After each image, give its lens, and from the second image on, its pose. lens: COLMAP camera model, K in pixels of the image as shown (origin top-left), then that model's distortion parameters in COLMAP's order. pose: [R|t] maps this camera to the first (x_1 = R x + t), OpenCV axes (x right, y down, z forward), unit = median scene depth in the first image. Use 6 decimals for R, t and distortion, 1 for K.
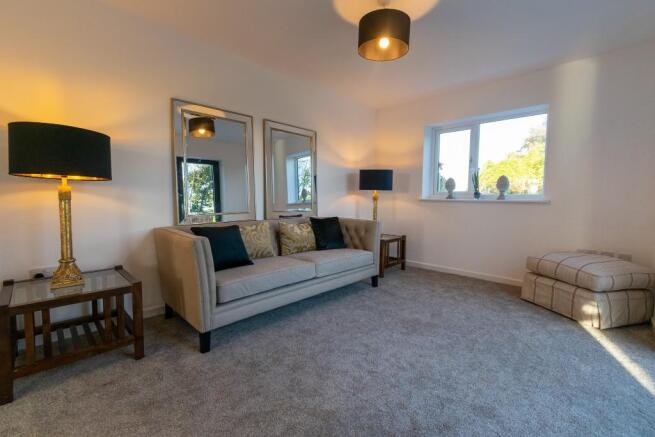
lens RADIAL K [[289.6, 0, 328.0], [0, 289.6, 215.5], [0, 0, 1]] dist [0.001681, 0.000366]
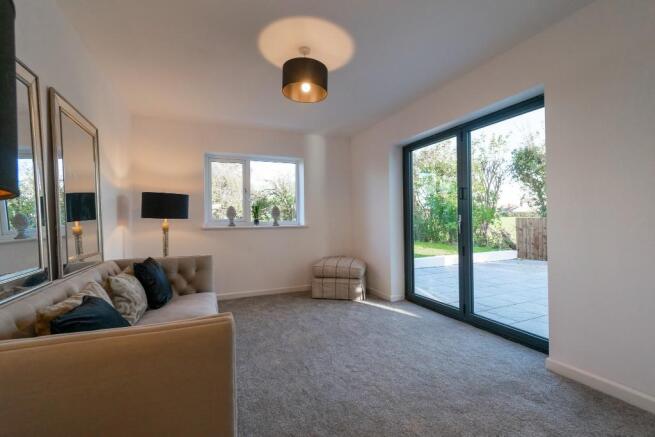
lens RADIAL K [[286.5, 0, 327.5], [0, 286.5, 218.5], [0, 0, 1]] dist [-0.000455, -0.000015]
pose [[0.396458, -0.008849, 0.918010, -0.493823], [0.076626, 0.996783, -0.023484, -0.044377], [-0.914849, 0.079654, 0.395861, 0.349156]]
